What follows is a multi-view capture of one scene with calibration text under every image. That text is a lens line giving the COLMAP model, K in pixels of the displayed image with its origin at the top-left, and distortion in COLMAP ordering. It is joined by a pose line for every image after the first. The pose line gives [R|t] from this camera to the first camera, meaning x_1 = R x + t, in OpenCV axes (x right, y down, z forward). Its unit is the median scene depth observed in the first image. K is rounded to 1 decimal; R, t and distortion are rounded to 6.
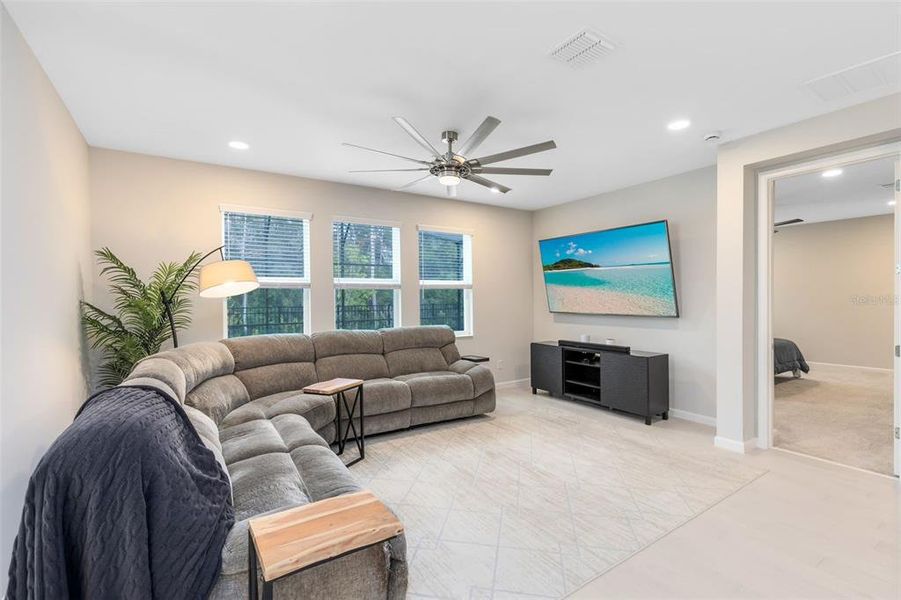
lens RADIAL K [[412.0, 0, 454.9], [0, 412.0, 300.6], [0, 0, 1]] dist [0.005470, -0.000001]
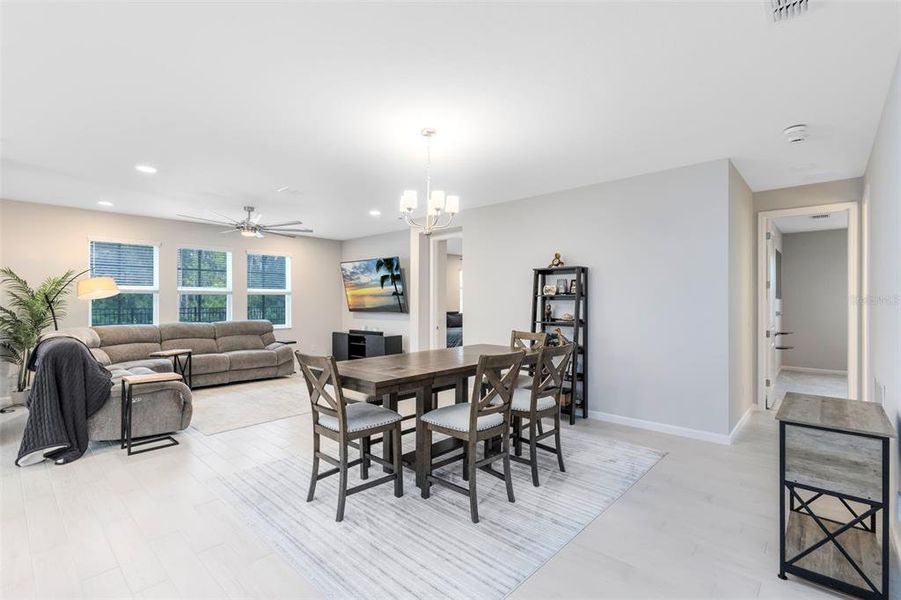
lens RADIAL K [[412.0, 0, 451.3], [0, 412.0, 299.3], [0, 0, 1]] dist [0.005470, -0.000001]
pose [[0.967298, 0.010112, 0.253439, 0.286890], [-0.006881, 0.999883, -0.013633, 0.002953], [-0.253548, 0.011443, 0.967255, -0.690675]]
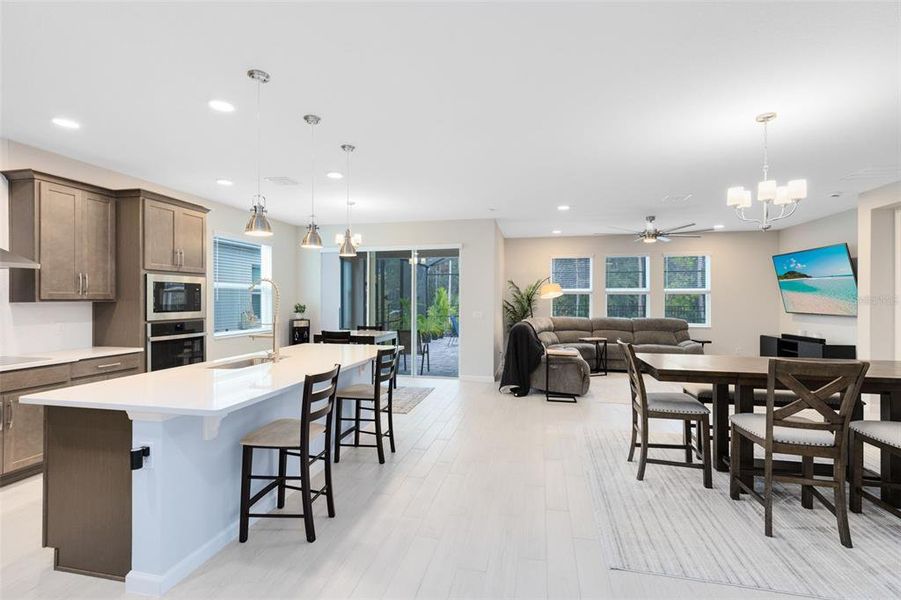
lens RADIAL K [[412.0, 0, 452.3], [0, 412.0, 299.2], [0, 0, 1]] dist [0.005470, -0.000001]
pose [[0.708518, 0.010750, -0.705611, 0.541524], [-0.014434, 0.999896, 0.000741, 0.001328], [0.705545, 0.009660, 0.708599, -0.812271]]
